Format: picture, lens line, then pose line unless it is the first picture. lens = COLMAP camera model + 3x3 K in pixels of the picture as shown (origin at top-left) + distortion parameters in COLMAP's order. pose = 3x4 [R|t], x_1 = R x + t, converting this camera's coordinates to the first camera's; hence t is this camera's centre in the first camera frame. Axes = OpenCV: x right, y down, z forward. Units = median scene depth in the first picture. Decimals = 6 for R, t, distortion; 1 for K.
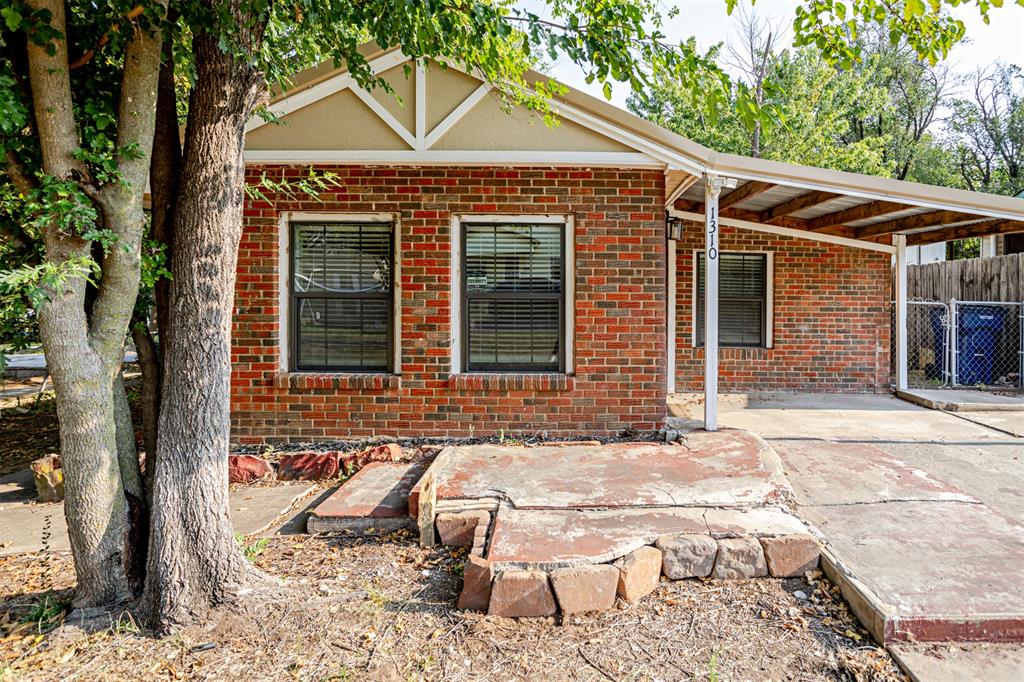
lens RADIAL K [[582.2, 0, 607.1], [0, 582.2, 299.4], [0, 0, 1]] dist [-0.039726, 0.021410]
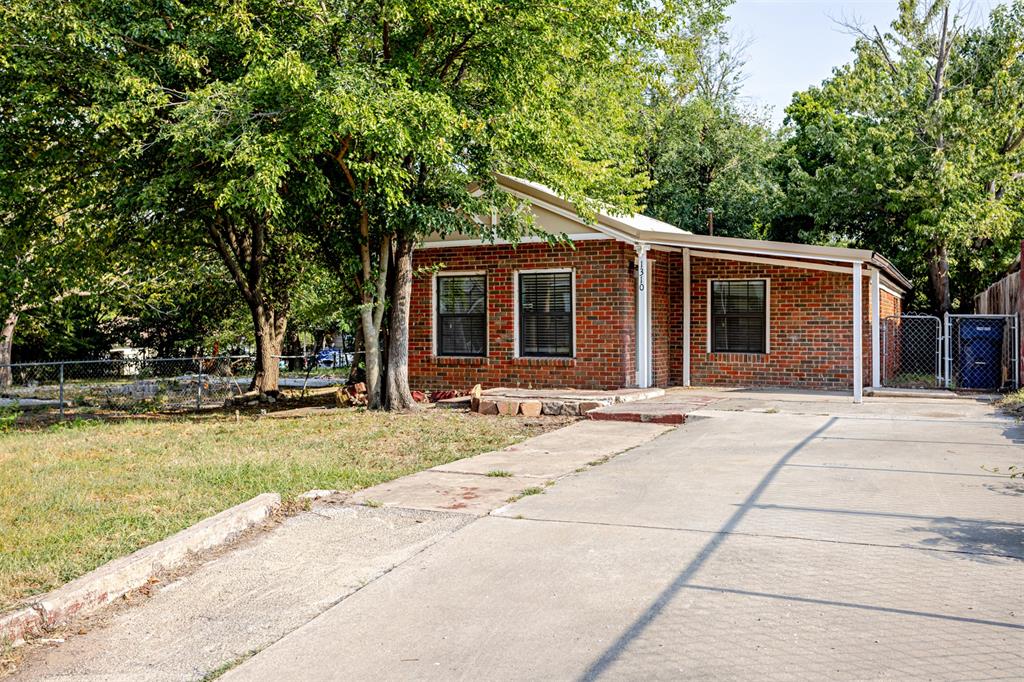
lens RADIAL K [[981.6, 0, 510.6], [0, 981.6, 296.2], [0, 0, 1]] dist [0.004198, 0.002288]
pose [[0.881138, -0.027316, -0.472069, 1.164735], [0.006186, 0.998911, -0.046254, 0.077988], [0.472818, 0.037836, 0.880347, -1.699186]]
